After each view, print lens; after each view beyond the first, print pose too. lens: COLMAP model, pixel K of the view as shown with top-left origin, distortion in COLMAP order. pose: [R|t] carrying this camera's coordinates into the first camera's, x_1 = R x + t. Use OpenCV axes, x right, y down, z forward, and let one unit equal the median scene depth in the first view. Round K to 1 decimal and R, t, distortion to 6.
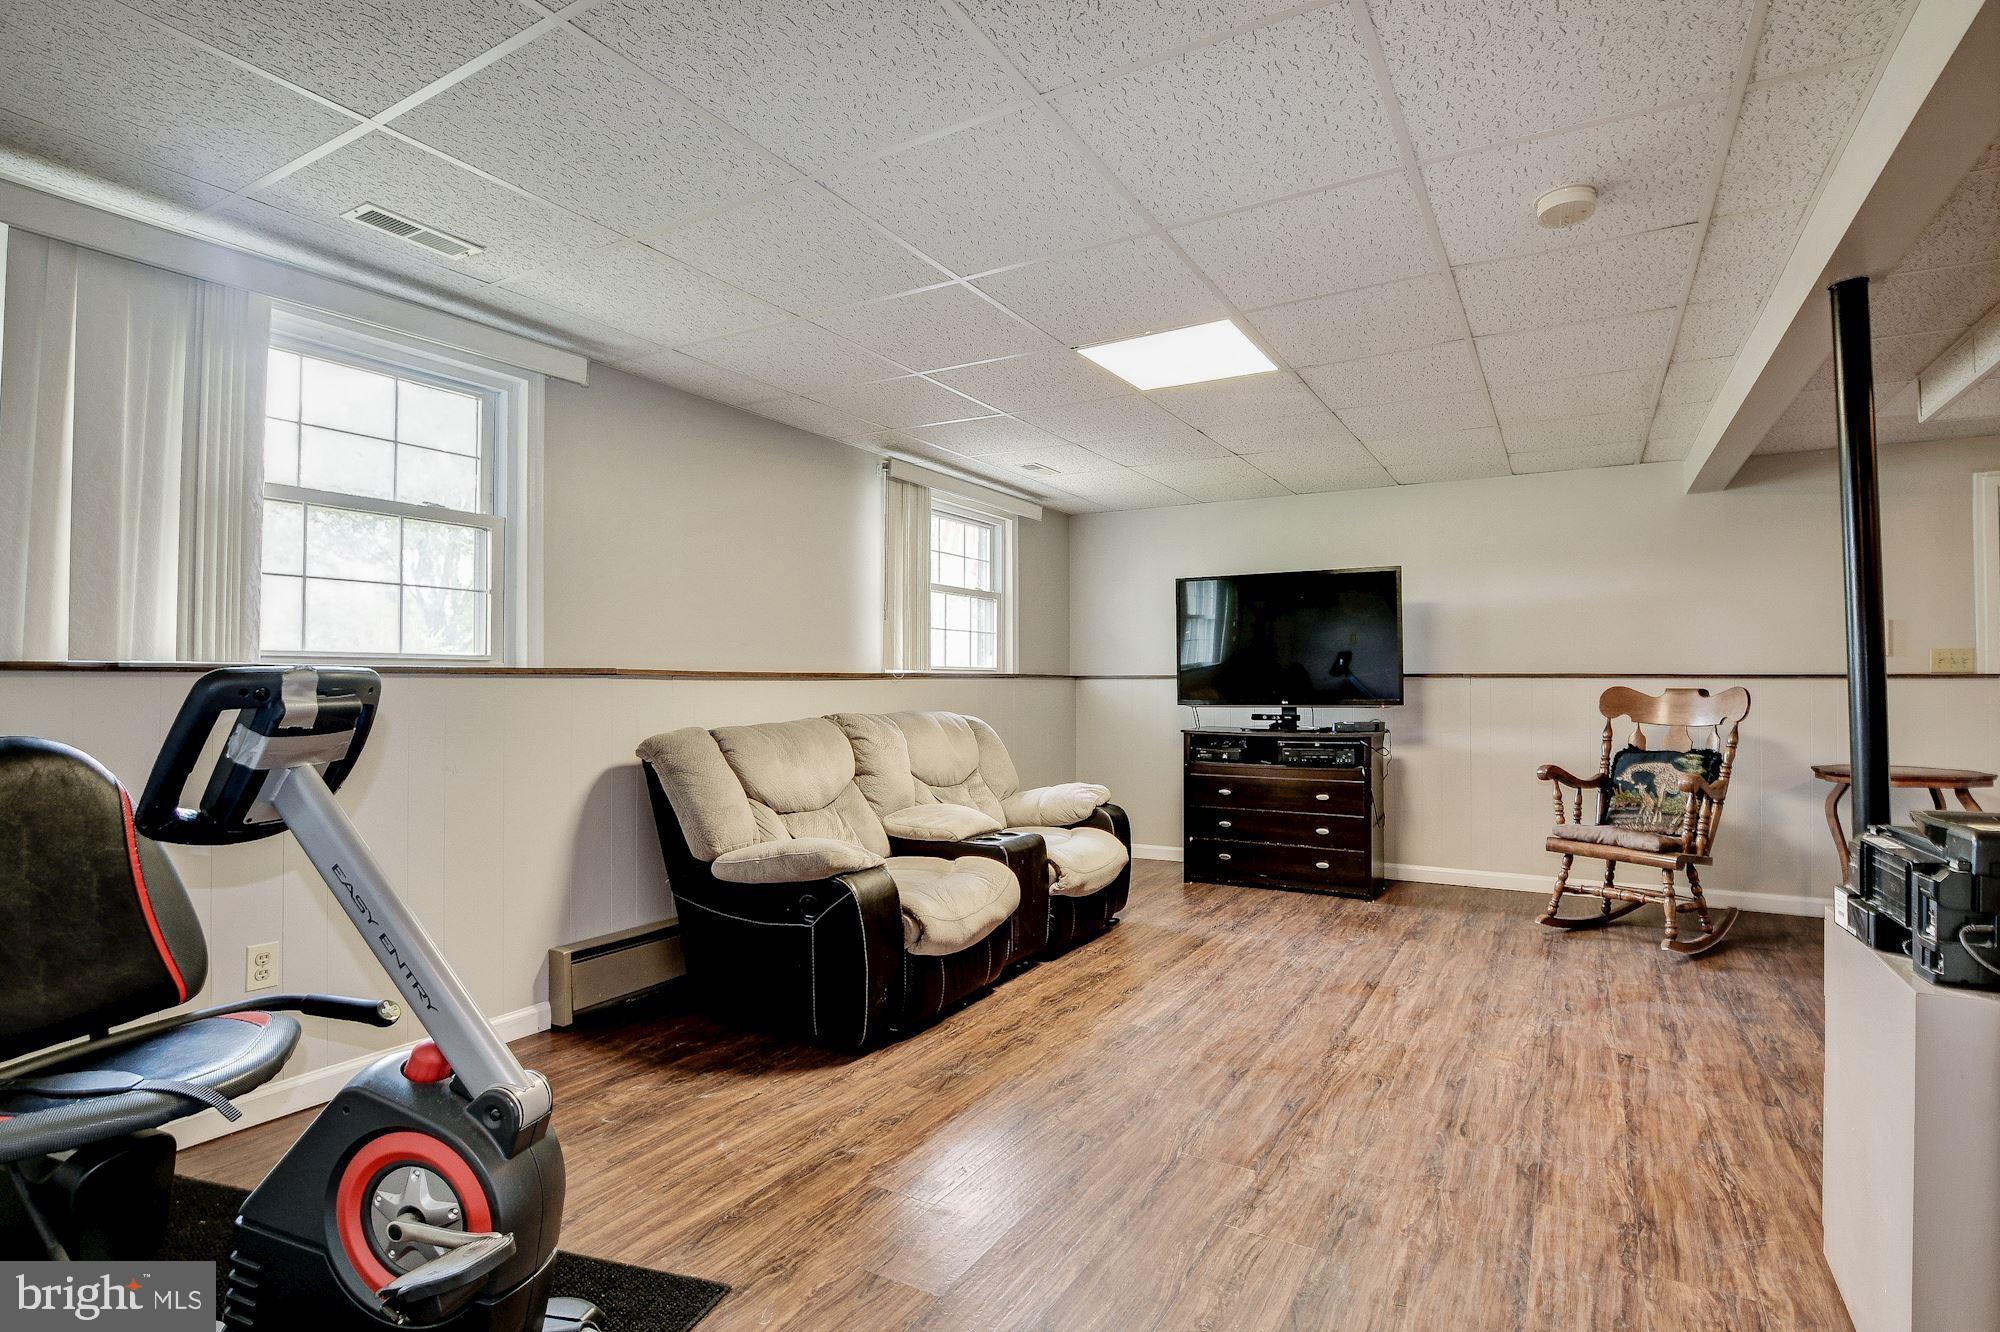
lens RADIAL K [[904.1, 0, 1060.8], [0, 904.1, 672.4], [0, 0, 1]] dist [-0.024083, 0.000635]
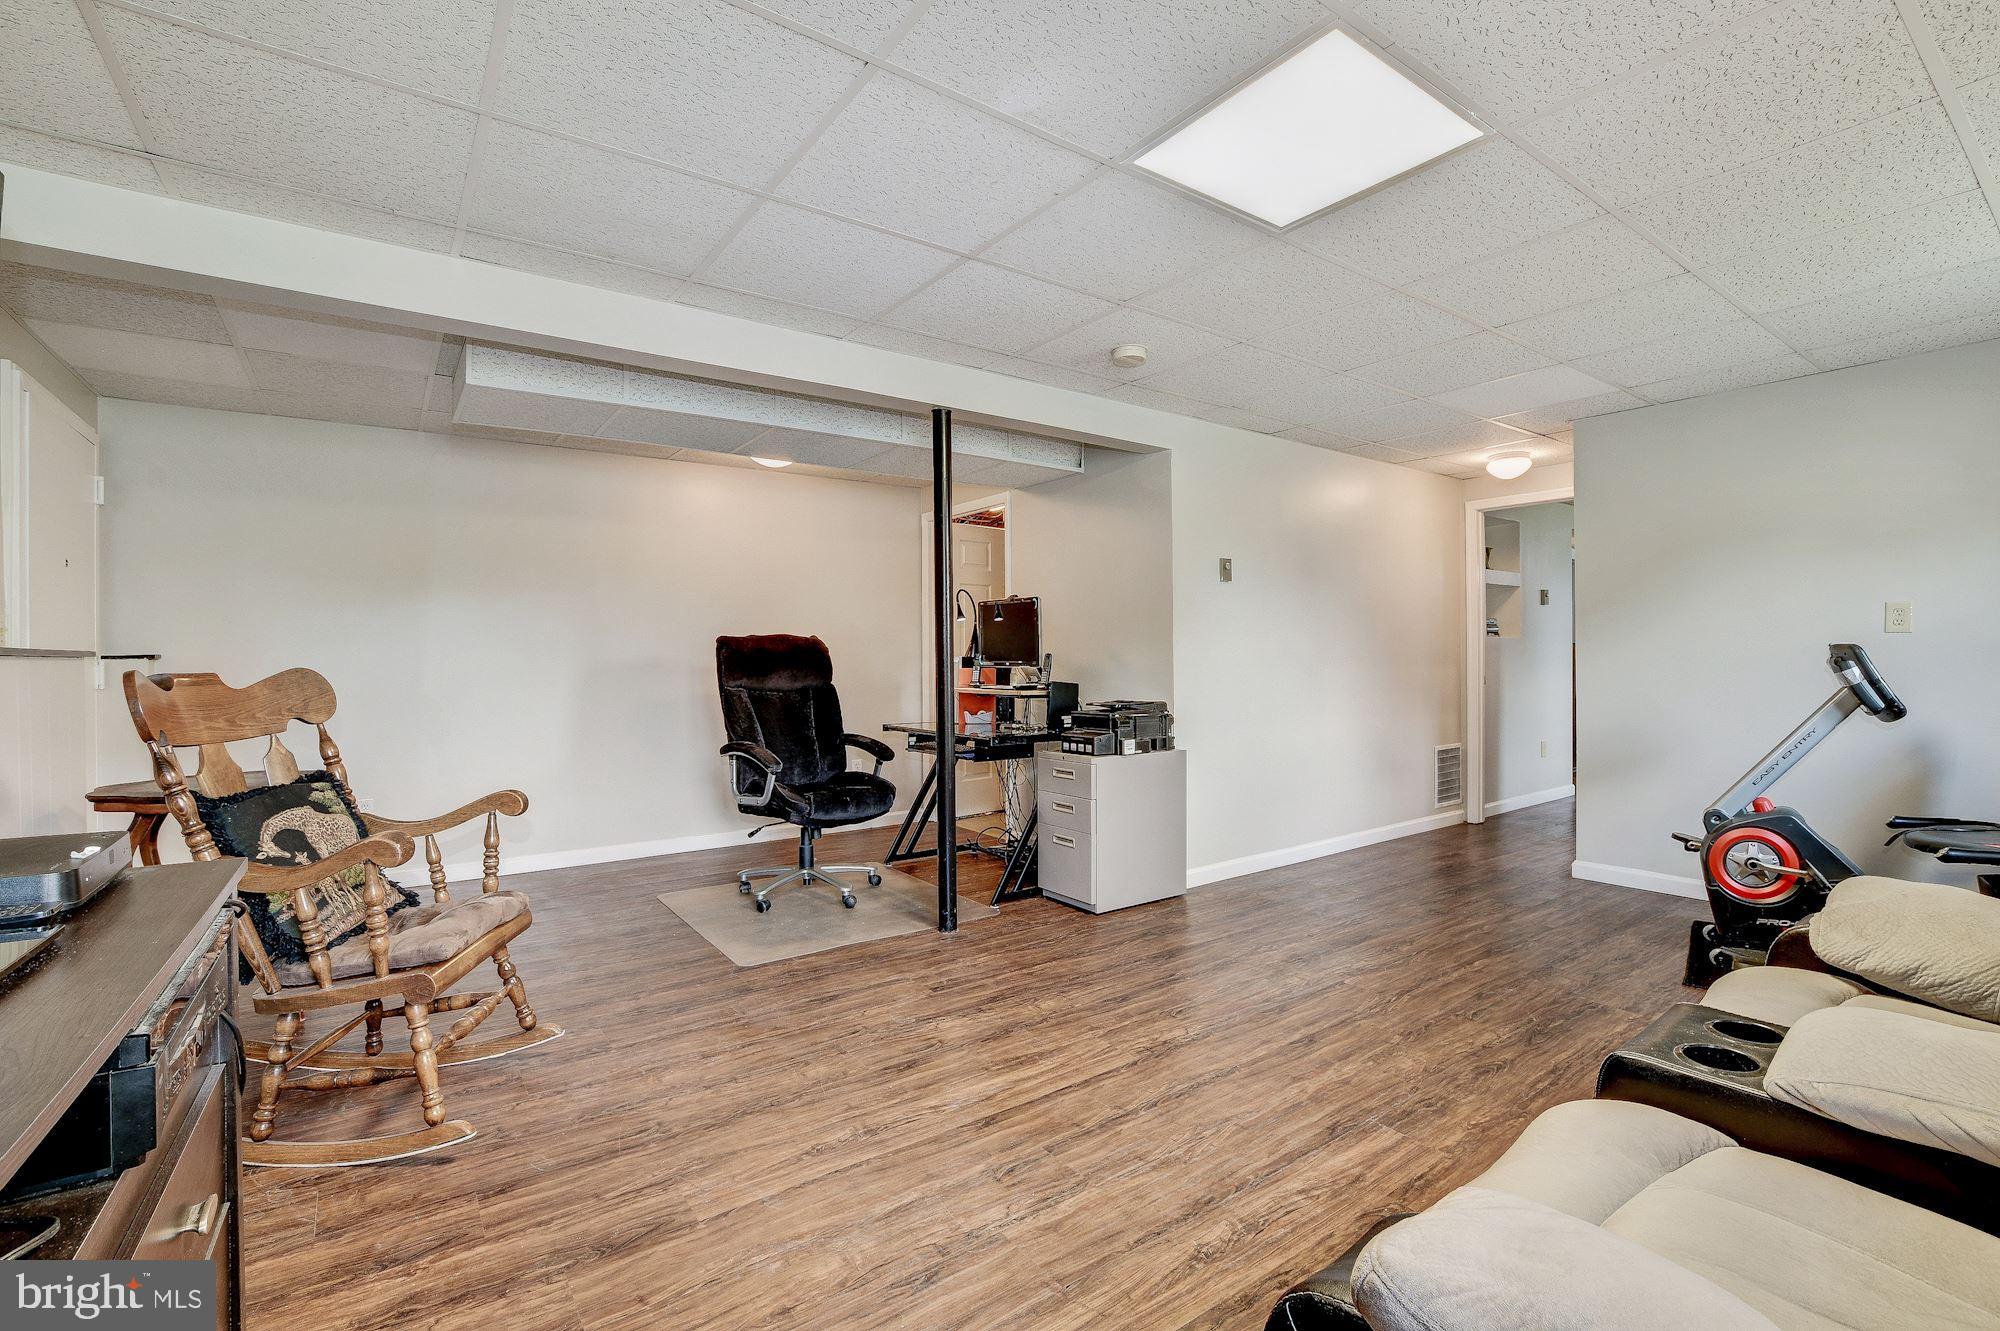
lens RADIAL K [[904.1, 0, 1012.8], [0, 904.1, 655.9], [0, 0, 1]] dist [-0.024083, 0.000635]
pose [[-0.909345, 0.005831, 0.416003, 0.067985], [0.000066, 0.999904, -0.013871, 0.025279], [-0.416044, -0.012586, -0.909258, 1.920632]]
